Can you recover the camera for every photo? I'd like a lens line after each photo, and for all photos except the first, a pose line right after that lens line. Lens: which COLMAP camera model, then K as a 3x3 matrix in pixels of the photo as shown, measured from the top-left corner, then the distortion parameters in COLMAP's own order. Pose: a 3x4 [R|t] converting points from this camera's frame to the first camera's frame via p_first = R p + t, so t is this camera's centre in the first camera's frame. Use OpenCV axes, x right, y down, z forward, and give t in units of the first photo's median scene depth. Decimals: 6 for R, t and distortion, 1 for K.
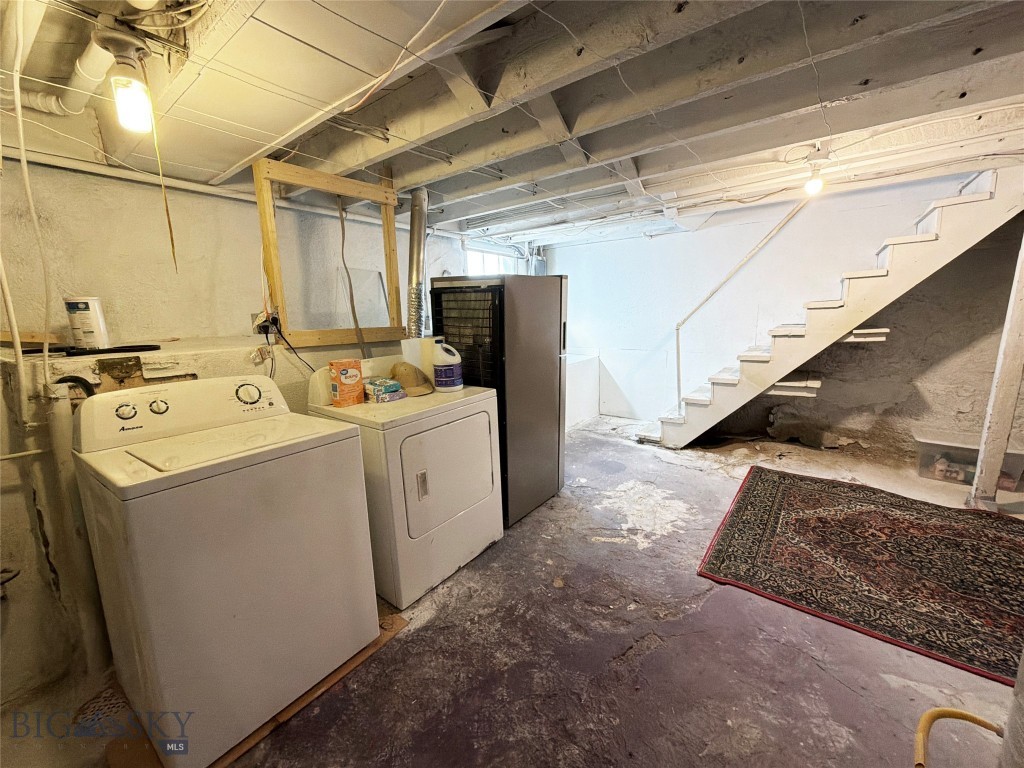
lens RADIAL K [[406.6, 0, 509.1], [0, 406.6, 384.2], [0, 0, 1]] dist [-0.000720, 0.000253]
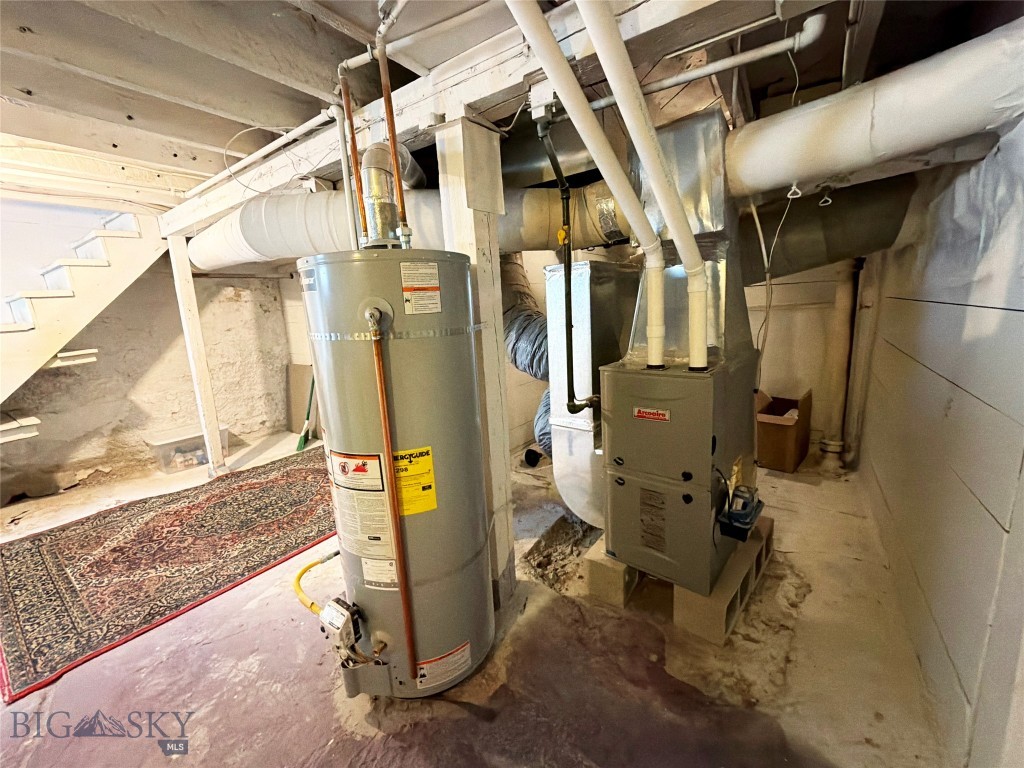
lens RADIAL K [[406.6, 0, 509.1], [0, 406.6, 384.2], [0, 0, 1]] dist [-0.000720, 0.000253]
pose [[-0.050034, -0.161513, 0.985601, -0.142854], [0.230446, 0.958342, 0.168745, 0.016075], [-0.971798, 0.235571, -0.010729, 0.031126]]
